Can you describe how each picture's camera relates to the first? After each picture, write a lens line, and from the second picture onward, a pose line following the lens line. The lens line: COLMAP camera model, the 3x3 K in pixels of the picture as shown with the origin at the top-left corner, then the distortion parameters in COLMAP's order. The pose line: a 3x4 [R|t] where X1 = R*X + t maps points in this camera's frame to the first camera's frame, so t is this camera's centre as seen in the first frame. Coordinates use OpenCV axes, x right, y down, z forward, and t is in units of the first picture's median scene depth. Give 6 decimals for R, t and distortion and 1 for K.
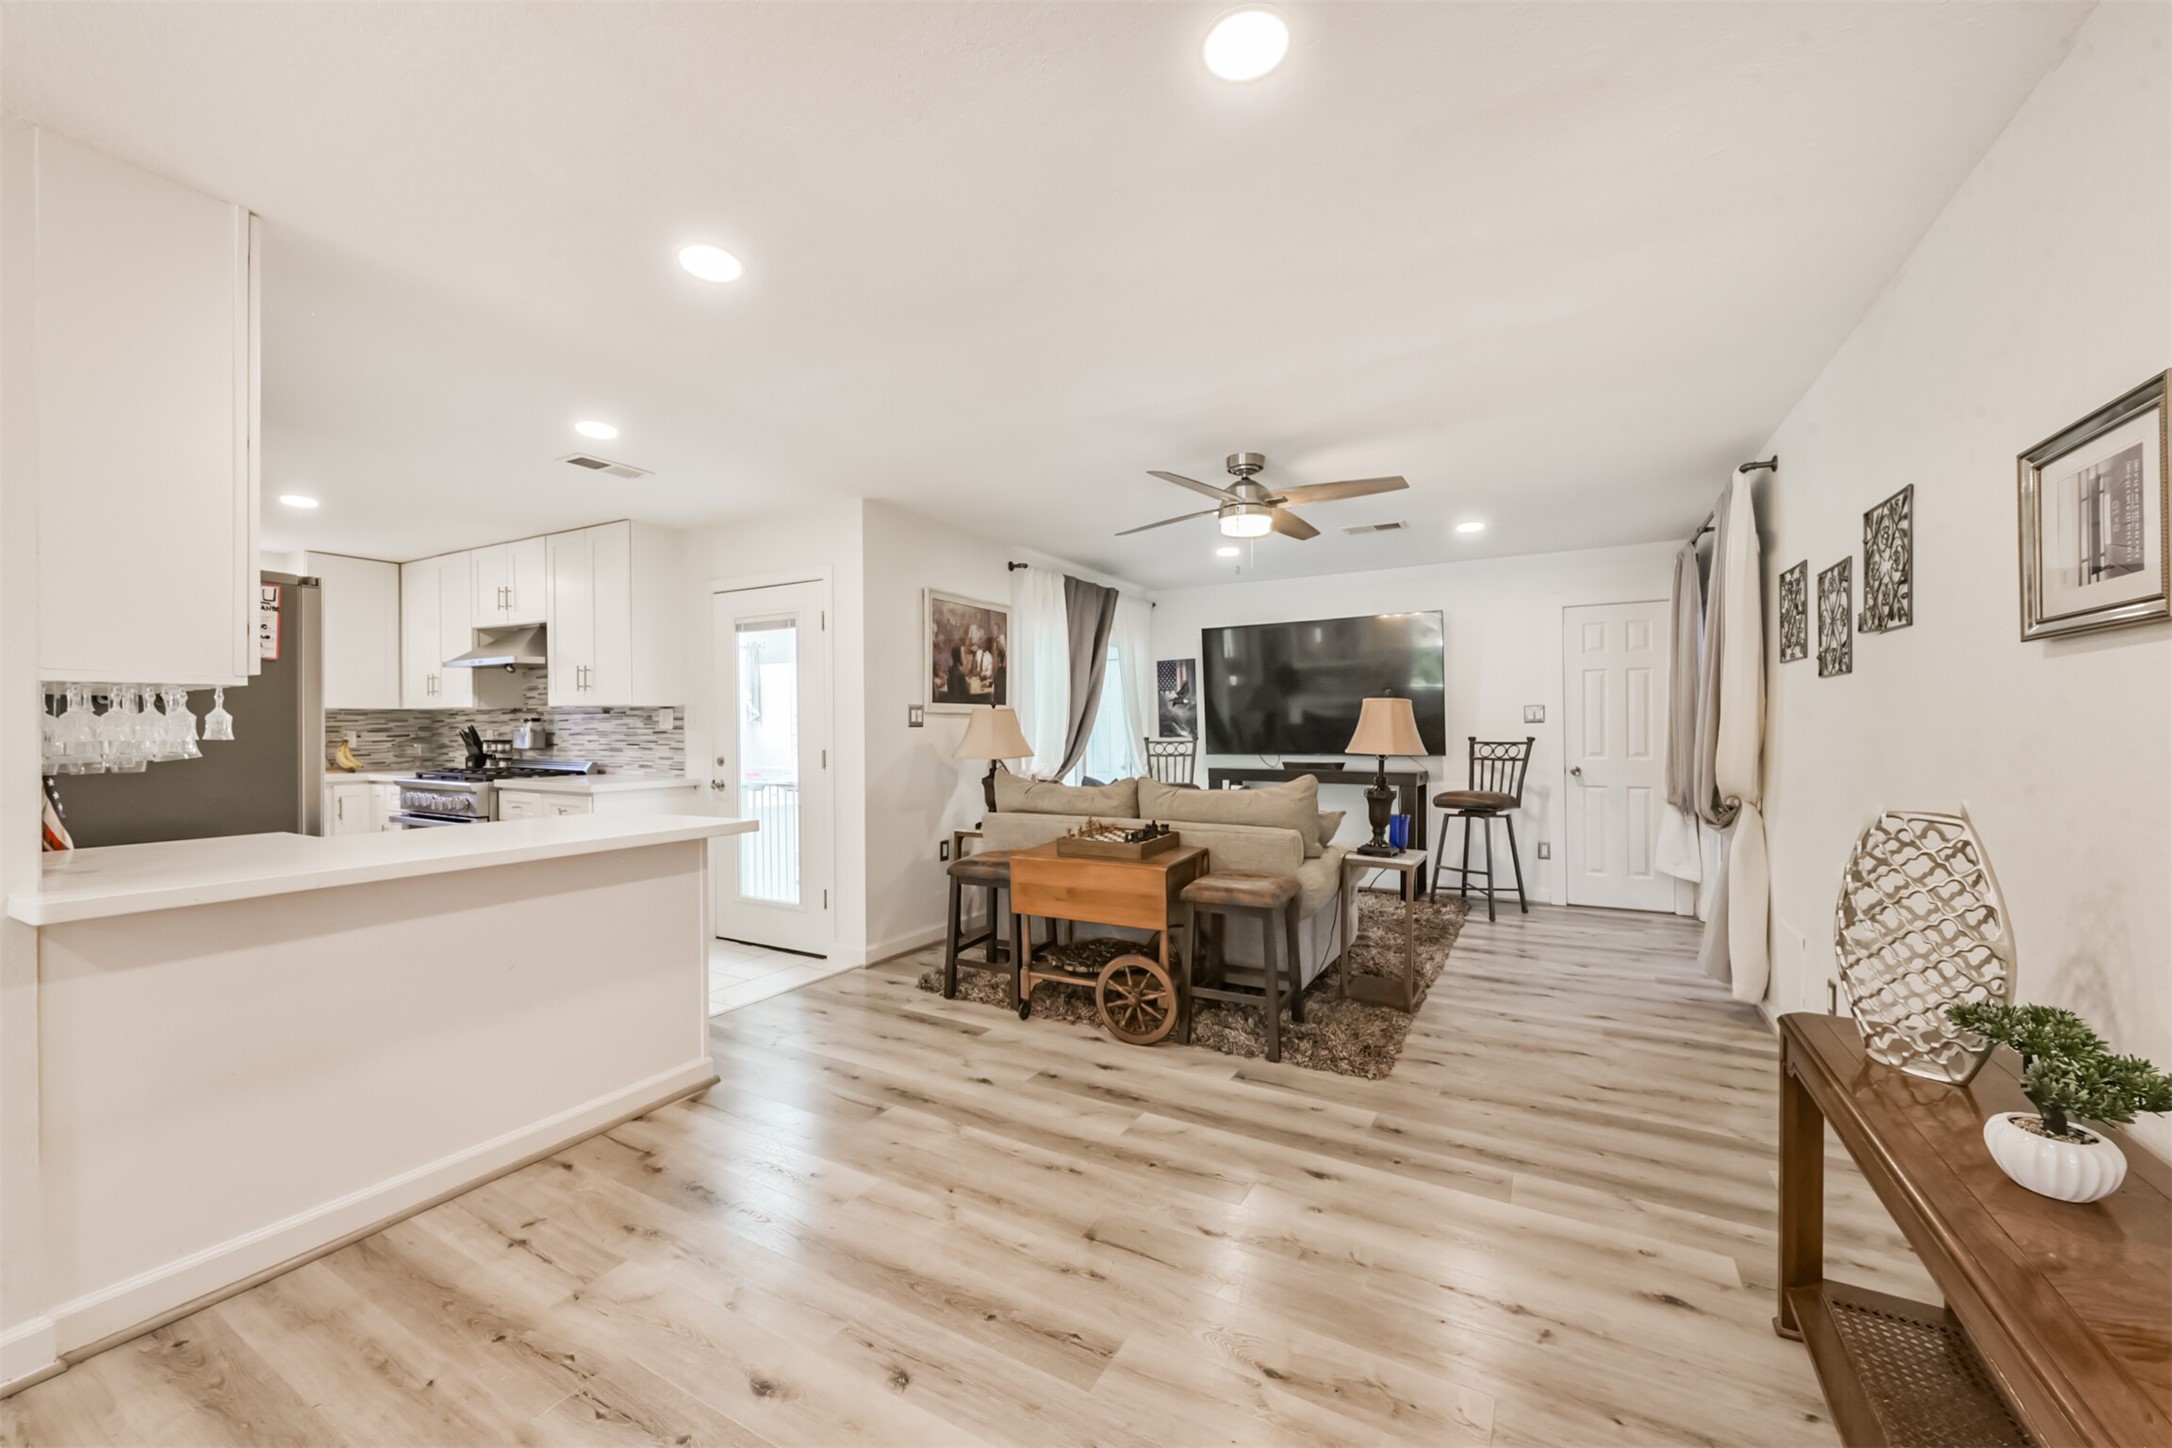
lens RADIAL K [[853.4, 0, 1080.4], [0, 853.4, 729.8], [0, 0, 1]] dist [0.000068, -0.000048]
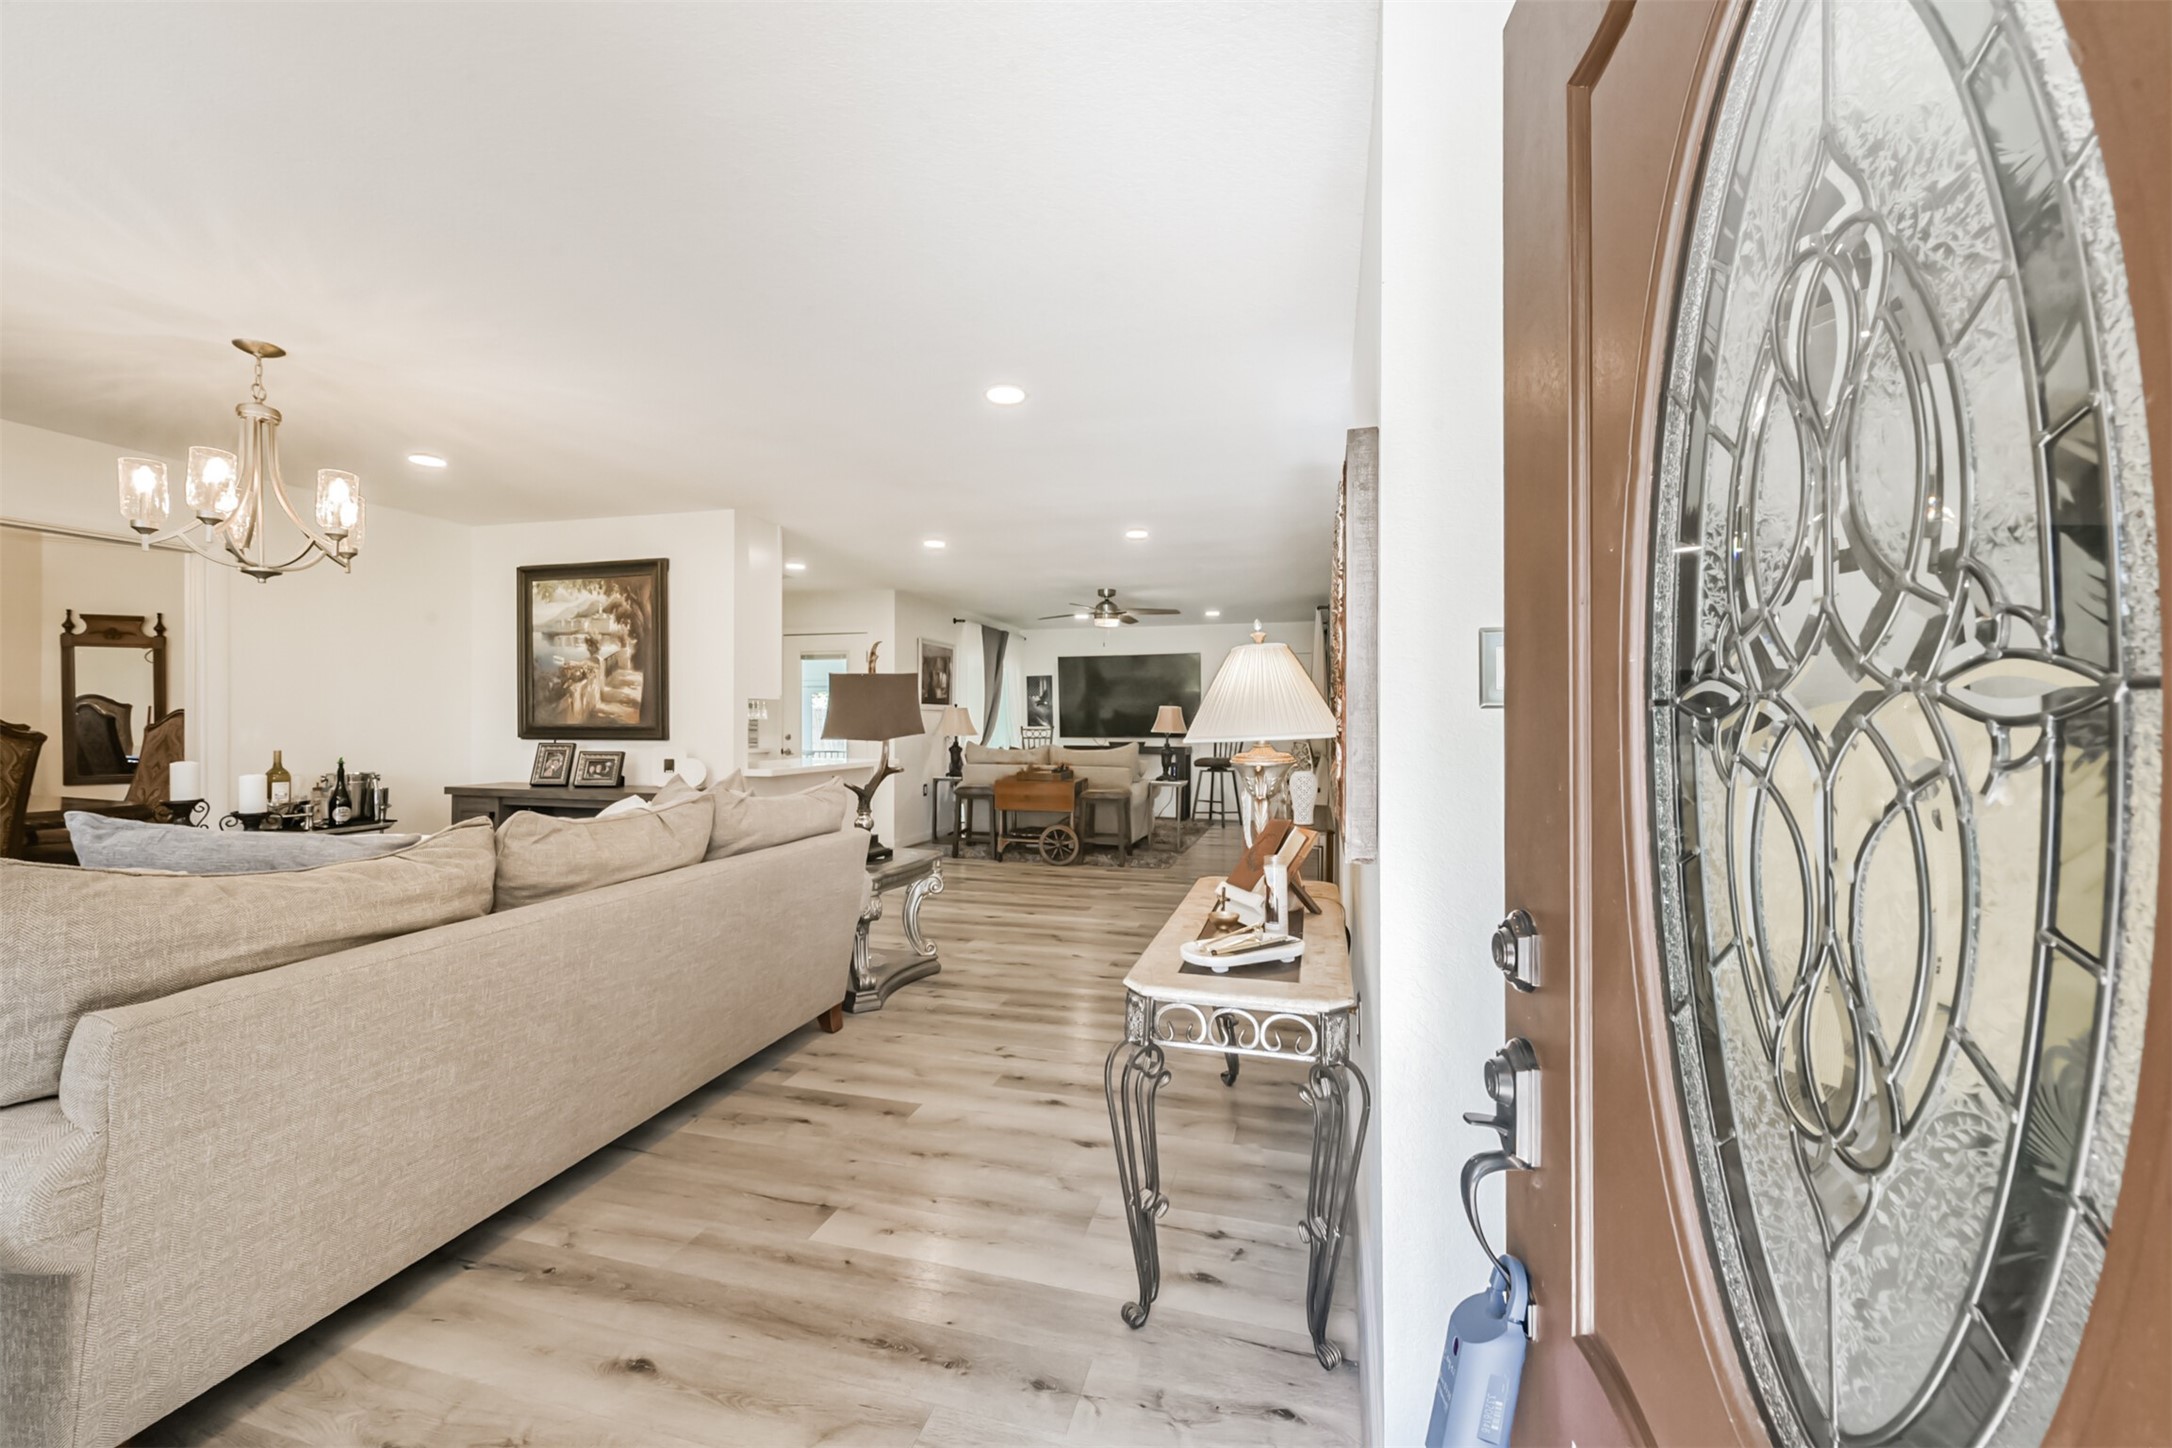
lens RADIAL K [[865.3, 0, 1086.0], [0, 865.3, 724.0], [0, 0, 1]] dist [-0.000603, -0.000067]
pose [[0.968615, 0.007750, 0.248445, -0.249172], [-0.007513, 0.999970, -0.001899, 0.008830], [-0.248453, -0.000027, 0.968644, -0.680597]]
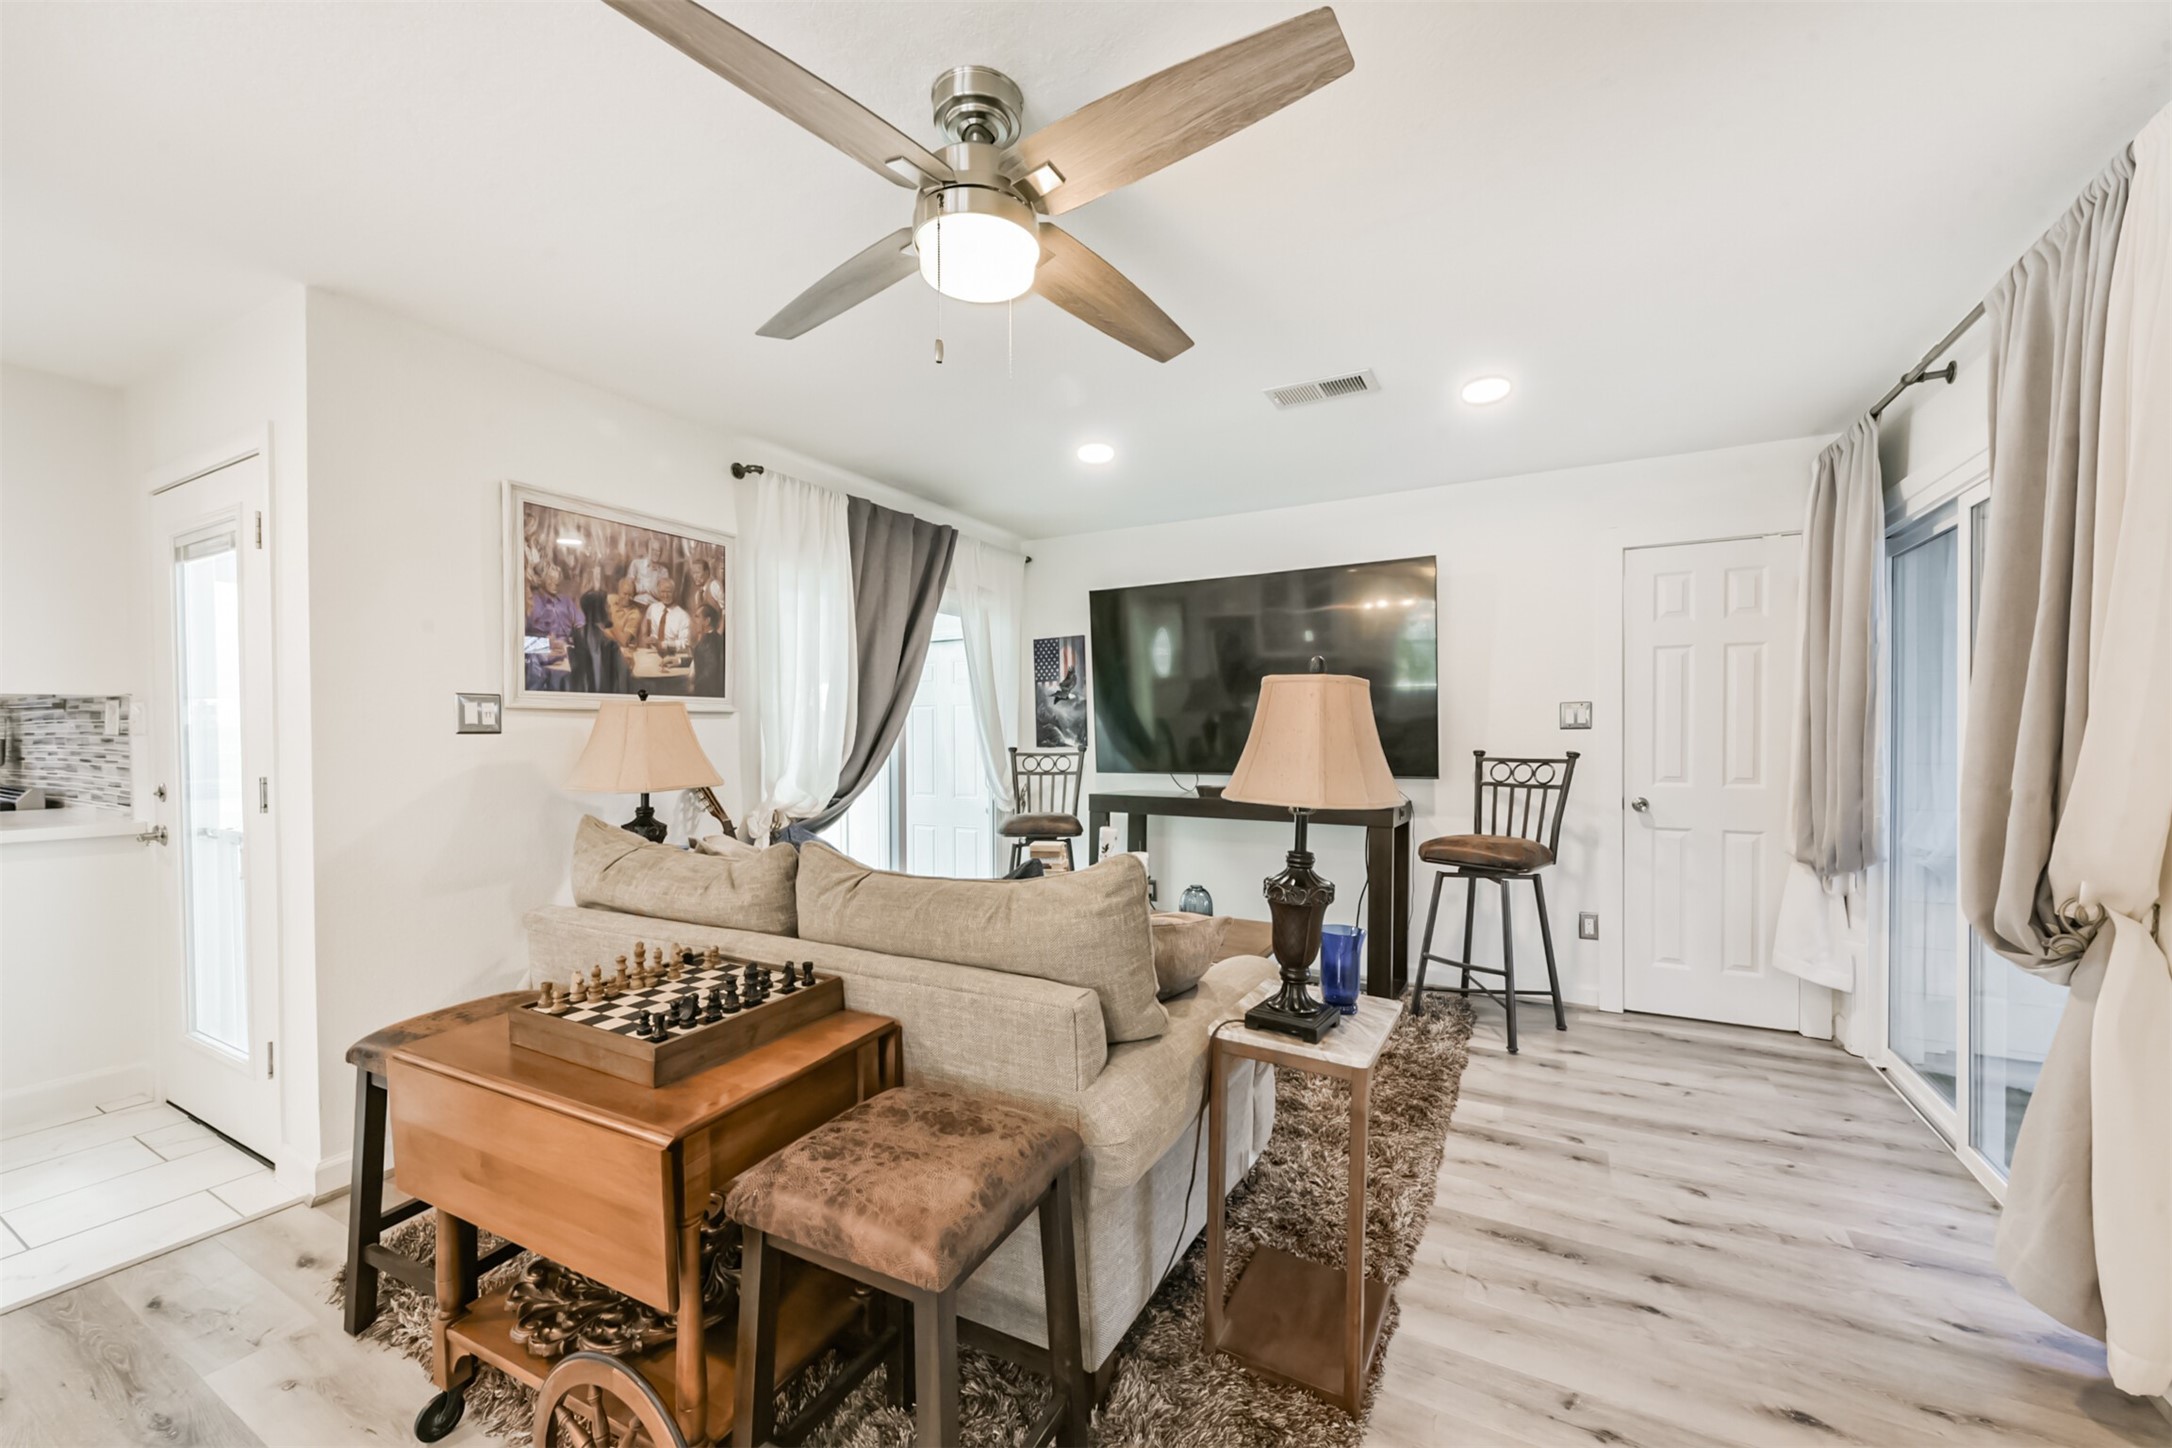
lens RADIAL K [[857.0, 0, 1083.6], [0, 857.0, 743.1], [0, 0, 1]] dist [-0.001713, -0.000328]
pose [[0.999863, 0.003202, 0.016216, 0.157684], [-0.003410, 0.999912, 0.012813, -0.004882], [-0.016174, -0.012867, 0.999786, 0.378054]]
